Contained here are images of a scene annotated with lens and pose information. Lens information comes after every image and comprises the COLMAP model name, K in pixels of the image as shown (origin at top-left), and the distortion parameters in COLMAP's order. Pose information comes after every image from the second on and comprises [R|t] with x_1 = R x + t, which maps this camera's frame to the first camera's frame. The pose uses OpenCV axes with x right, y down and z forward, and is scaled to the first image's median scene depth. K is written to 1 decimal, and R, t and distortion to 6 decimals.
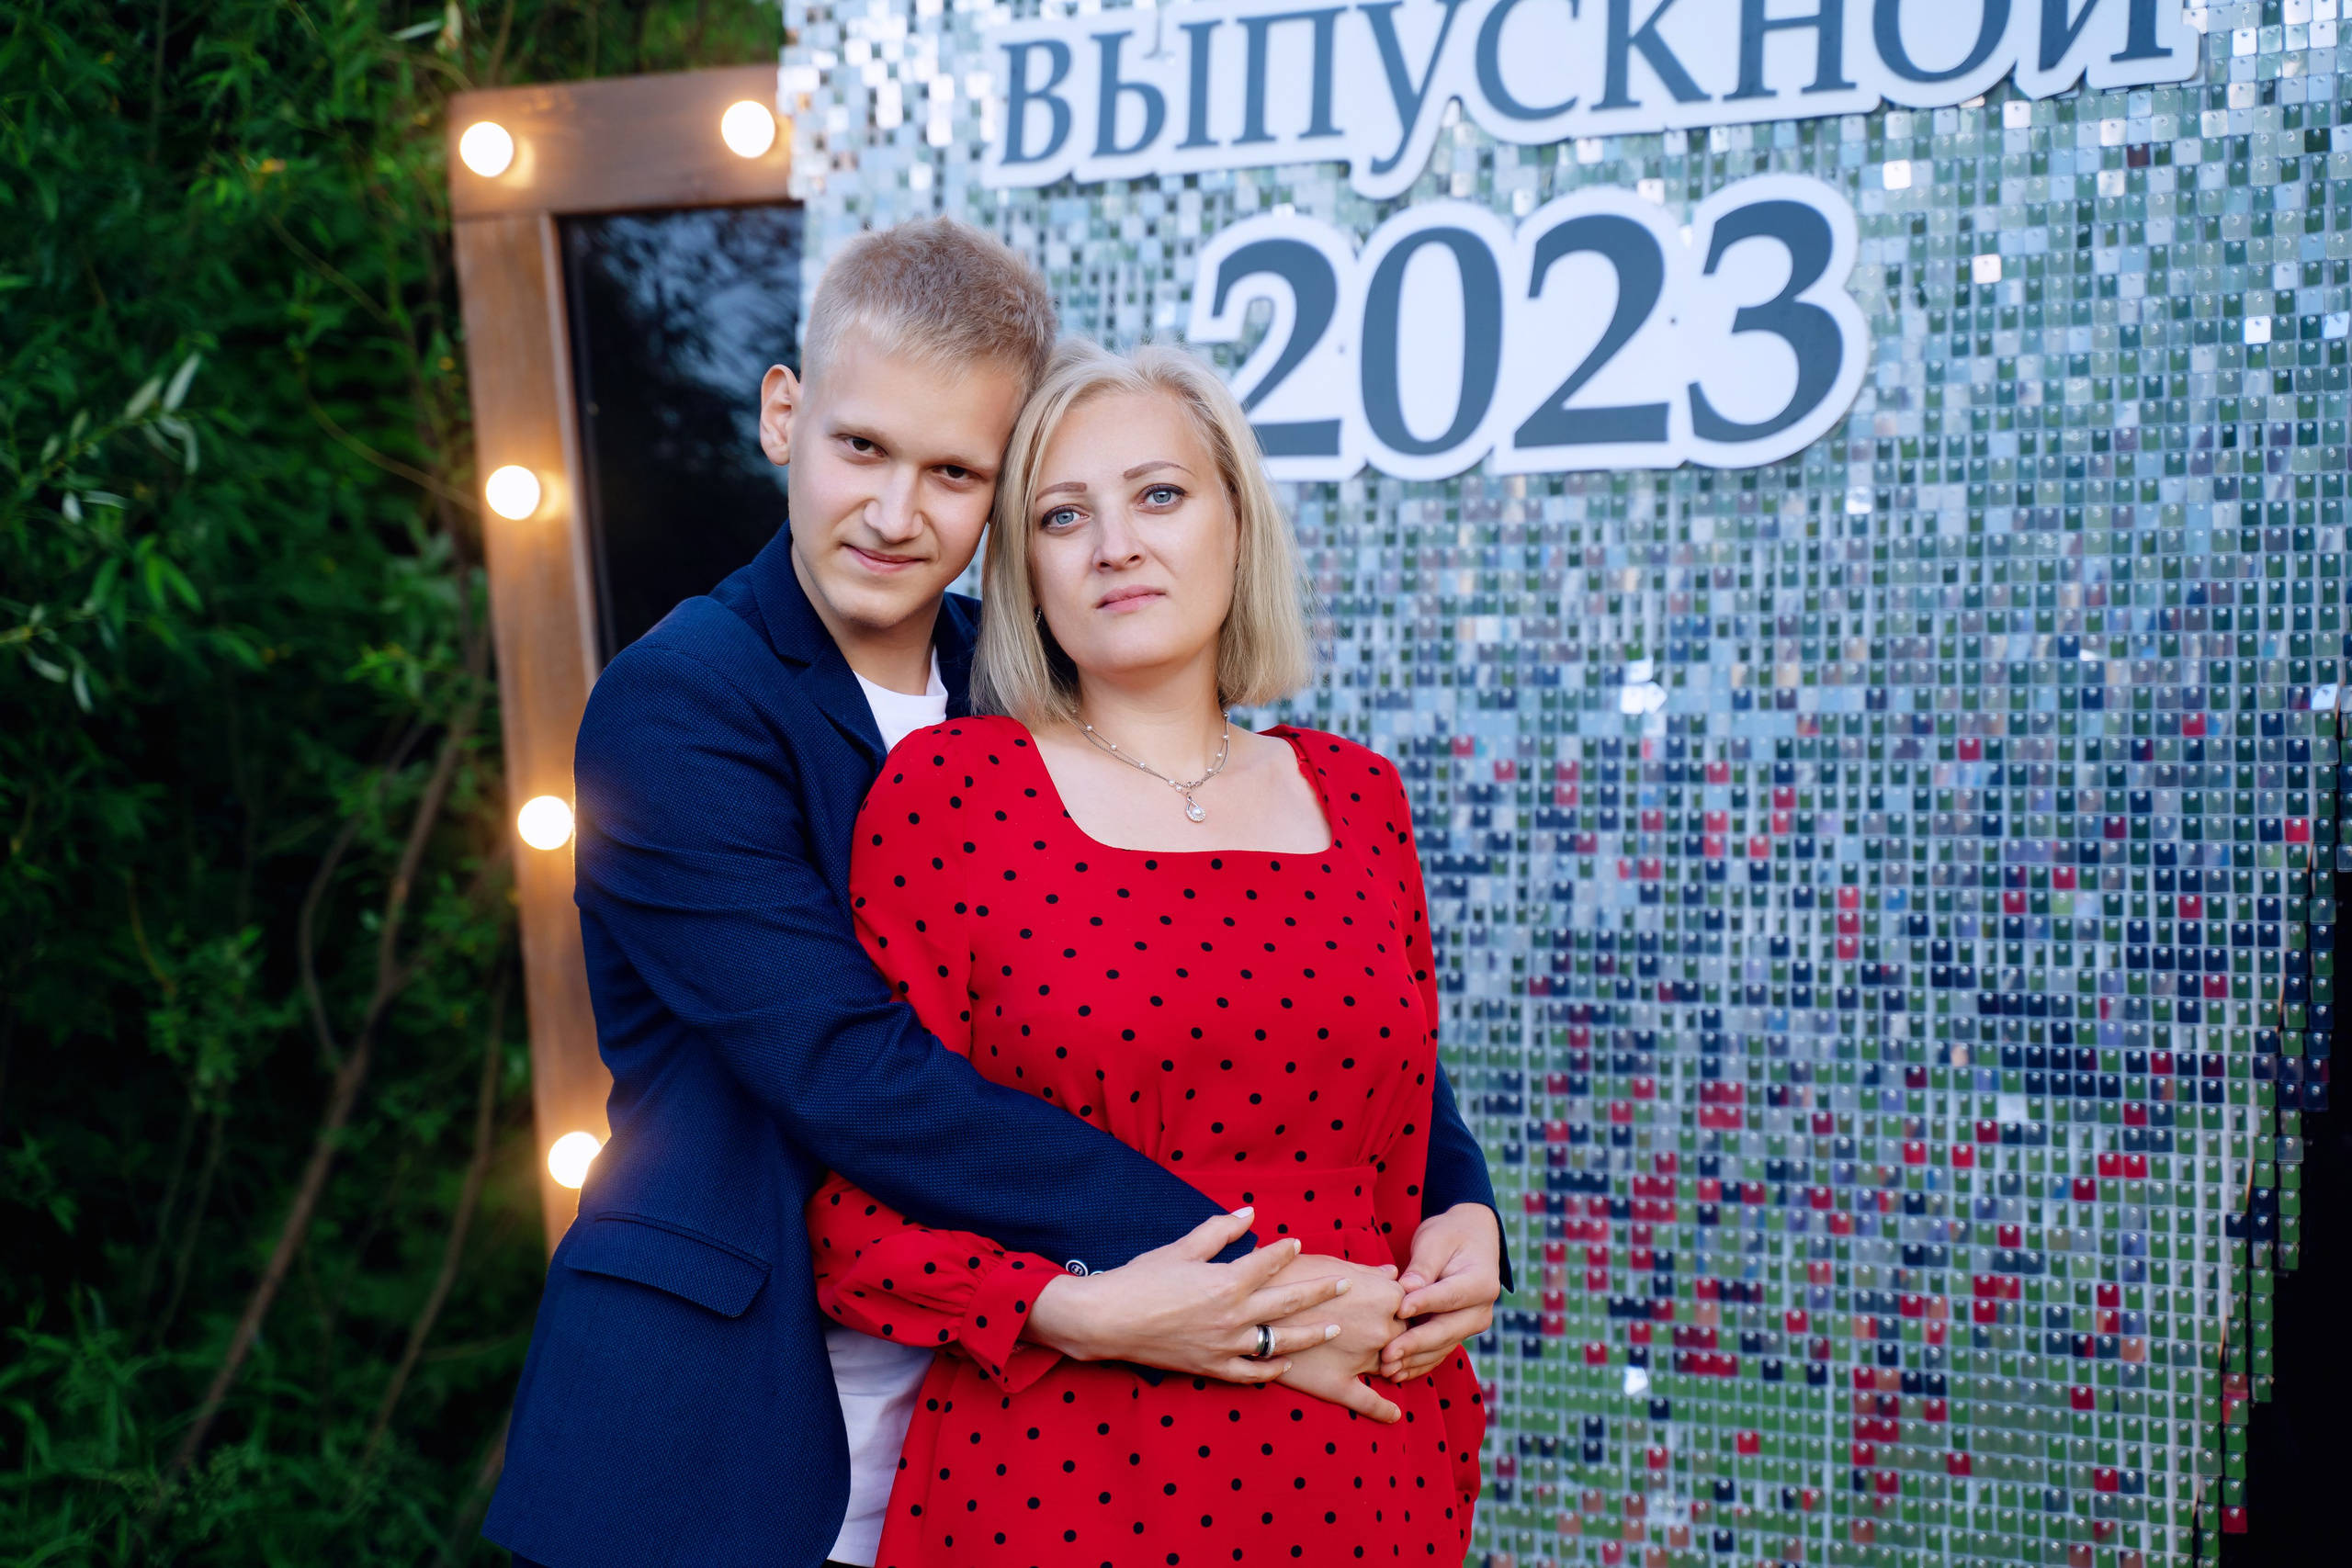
lens RADIAL K [[4853.6, 0, 1156.3], [0, 4853.6, 794.2], [0, 0, 1]] dist [0.302090, 0.000000]
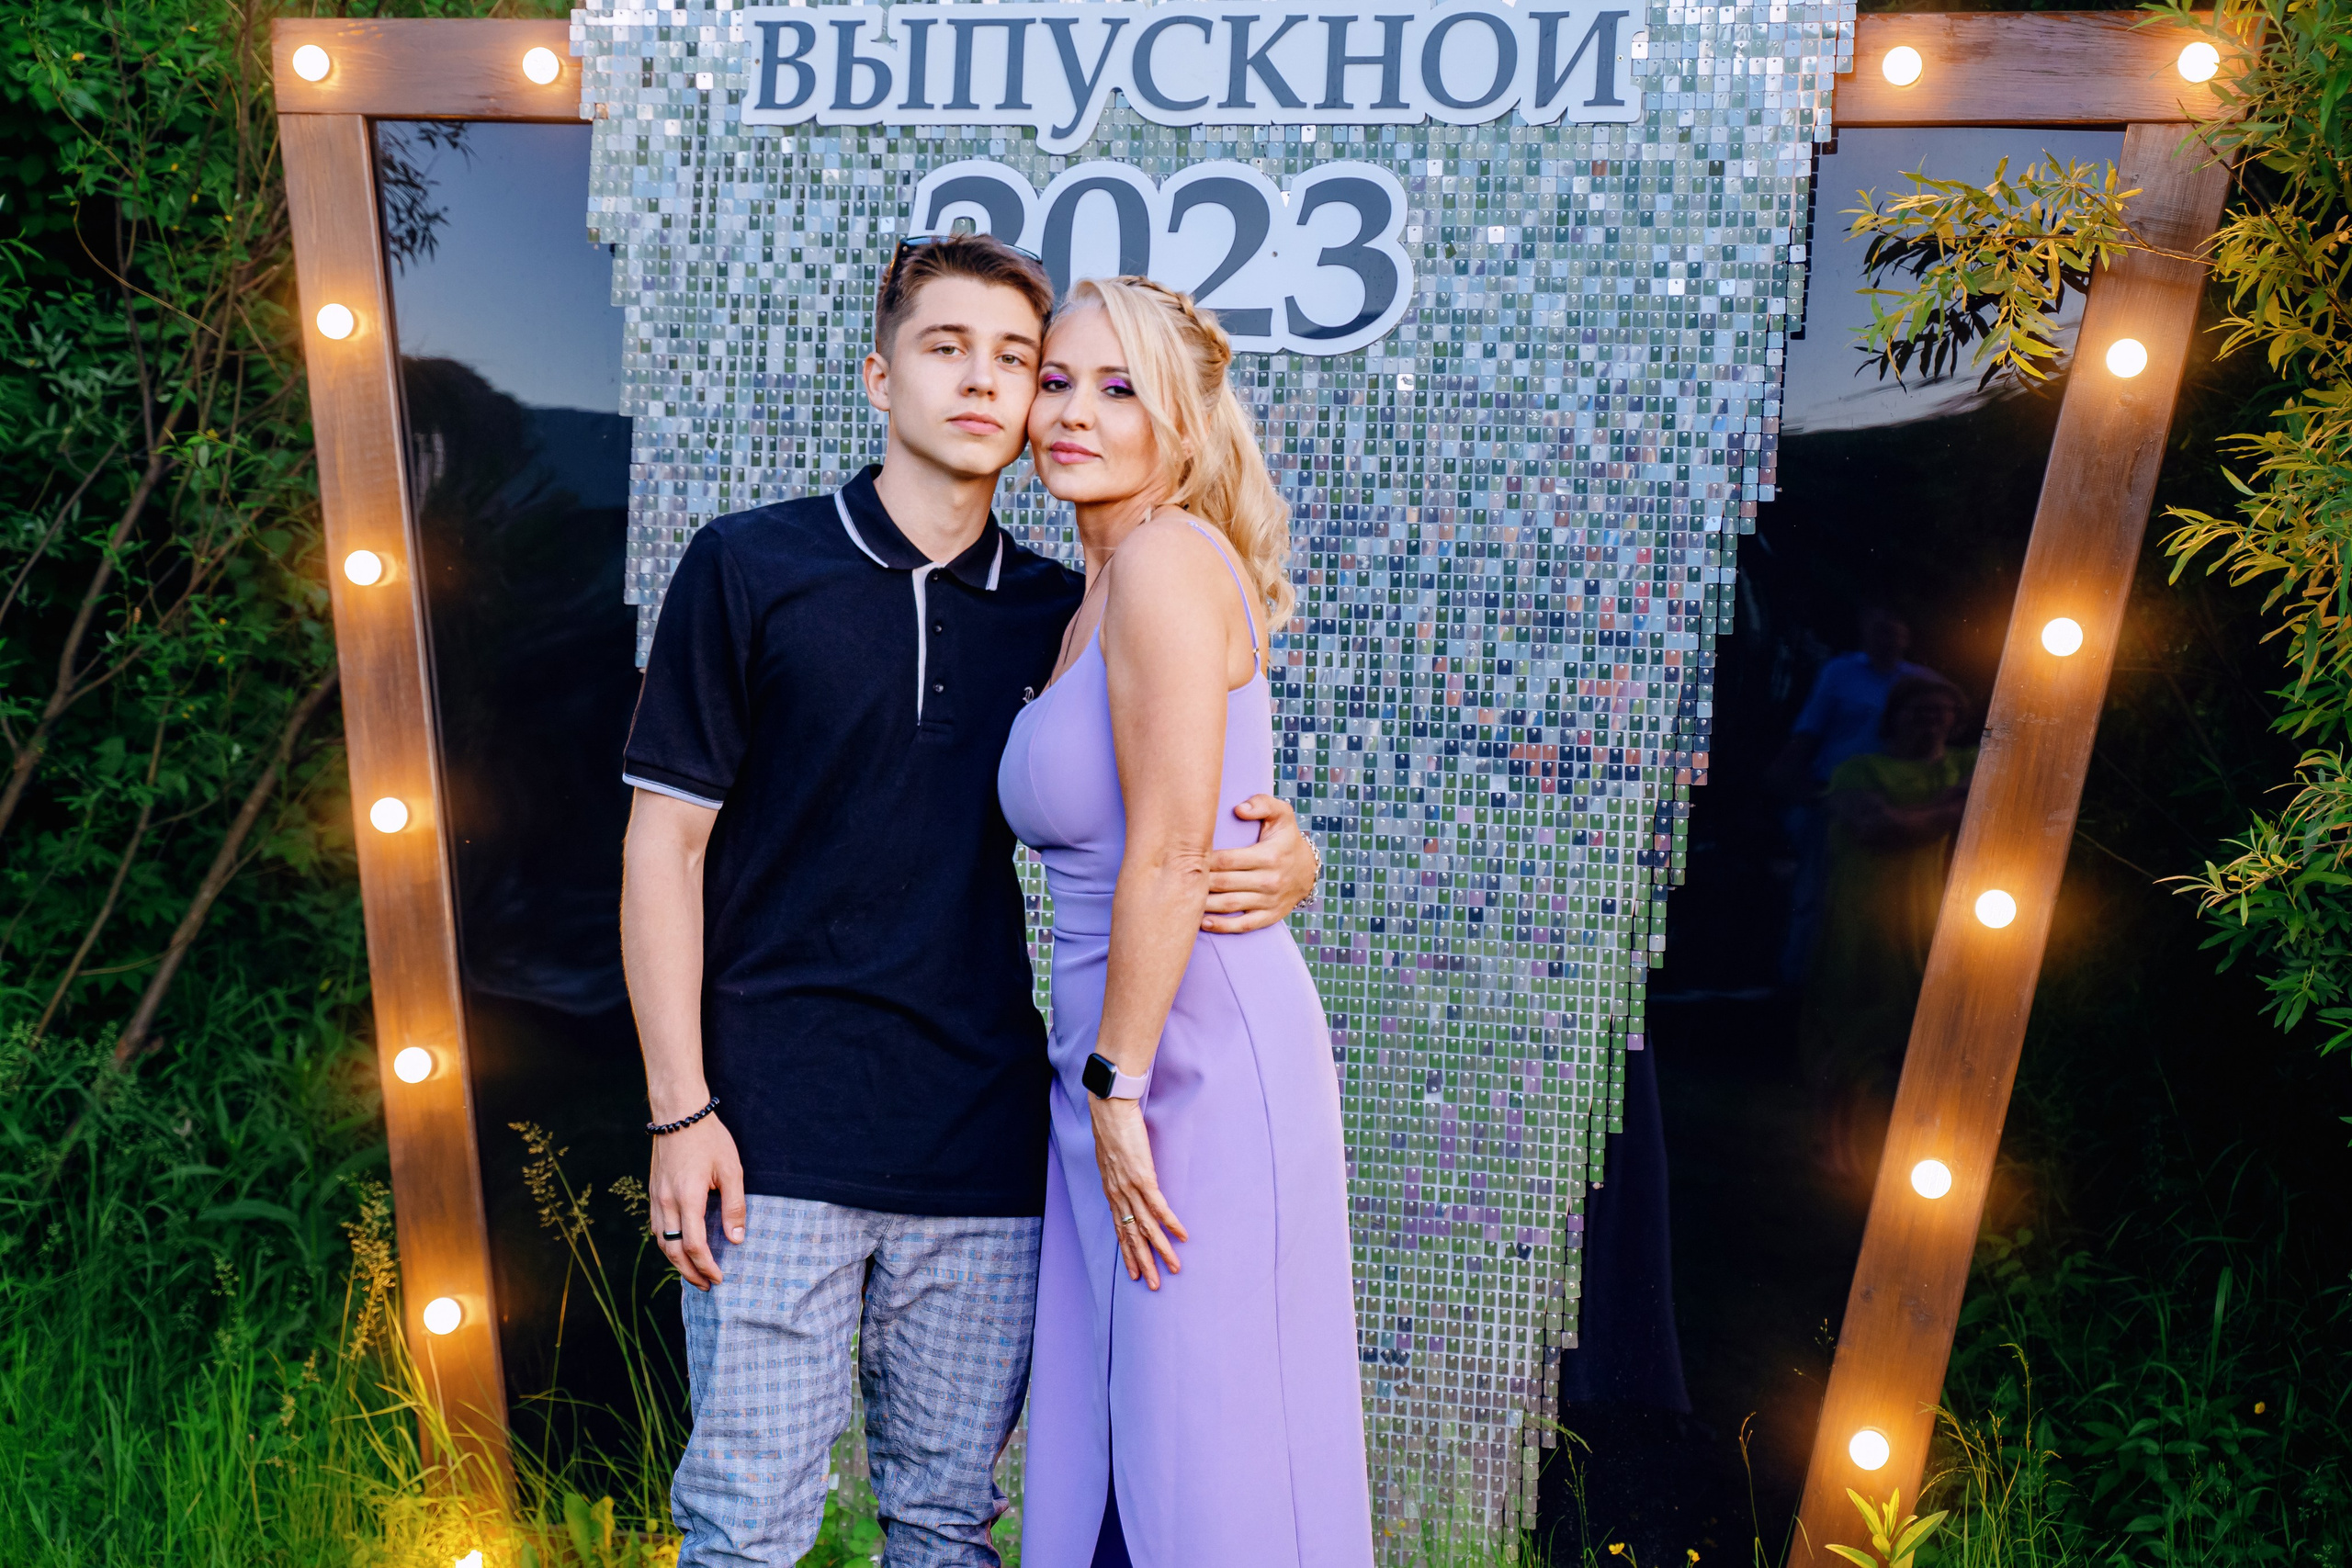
lens RADIAL K [[3994.4, 0, 1108.6], [0, 3994.4, 787.7], [0, 0, 1]] dist [0.181472, 0.000000]
pose [[0.951690, 0.018942, 0.306476, -0.311453], [-0.032598, 0.998688, 0.039501, 0.018641], [-0.305325, -0.047583, 0.951059, -0.152163]]
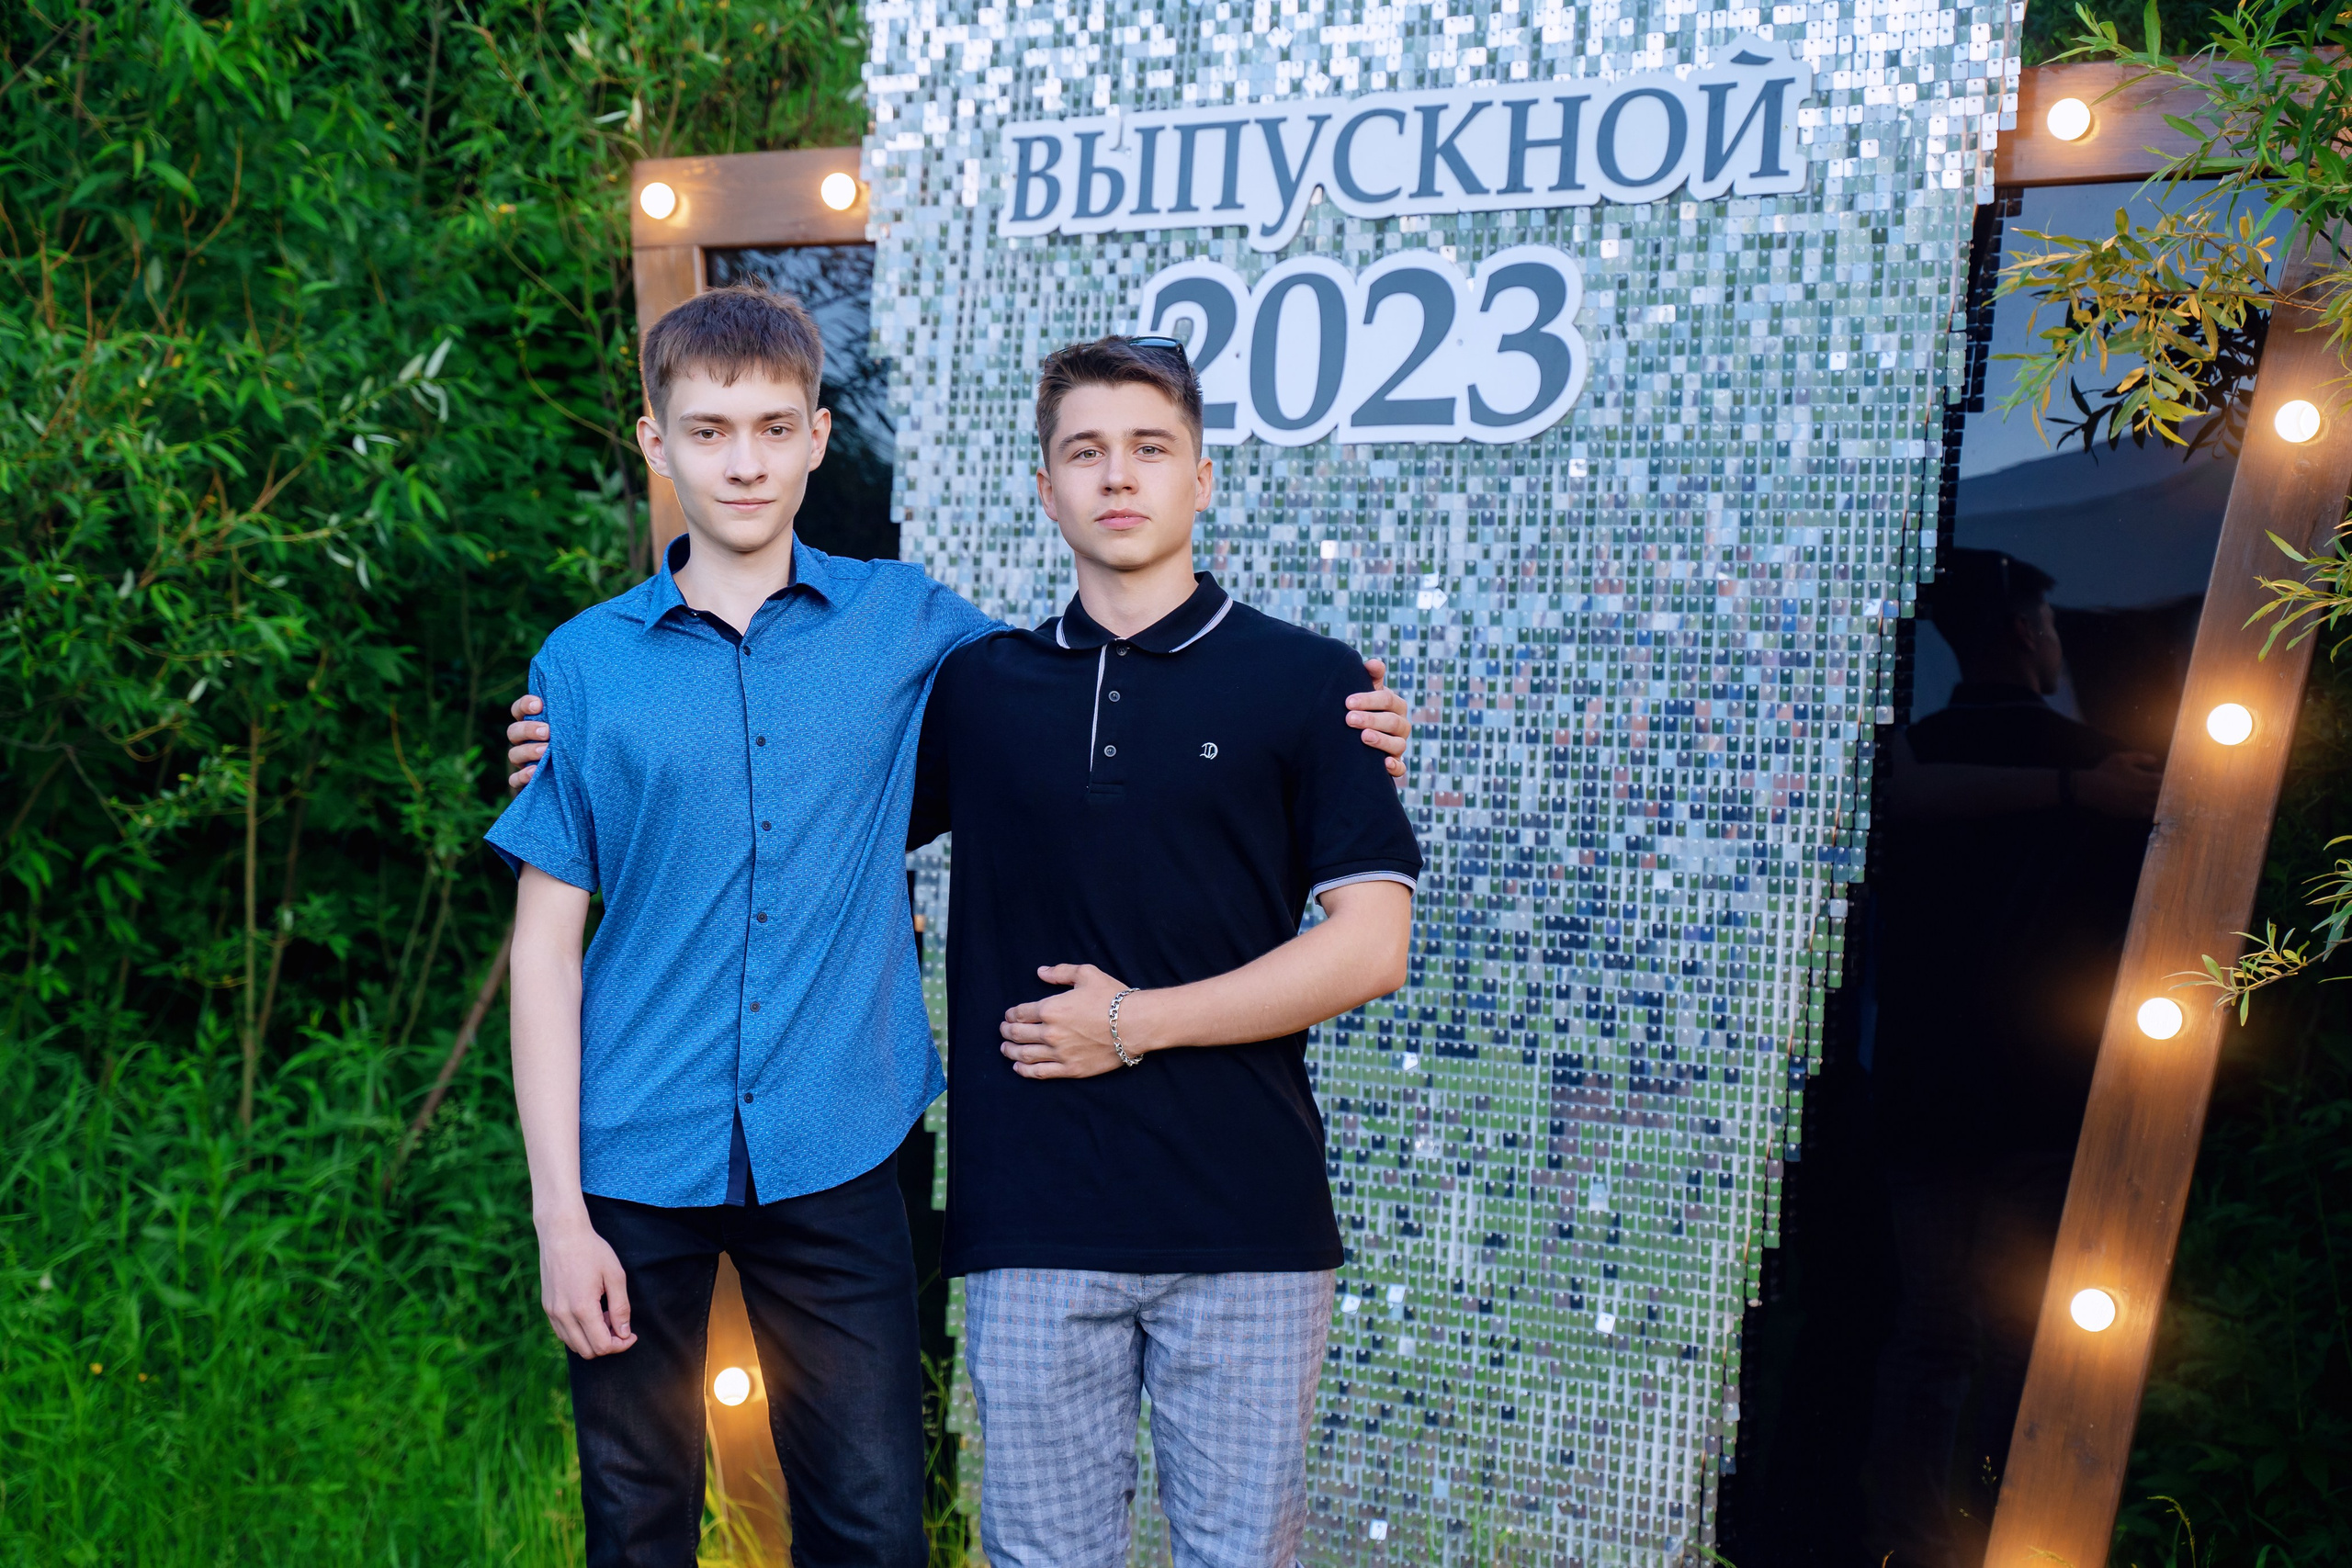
lens RADIAL K [[3994.4, 0, 1151.8], [0, 3994.4, 784.7], [0, 0, 1]] dist [0.181472, 0.000000]
pose [[0.999483, 0.030811, -0.009236, 0.028330], [-0.030696, 0.999453, 0.012297, 0.023807], [0.009610, -0.012007, 0.999882, -0.205520]]
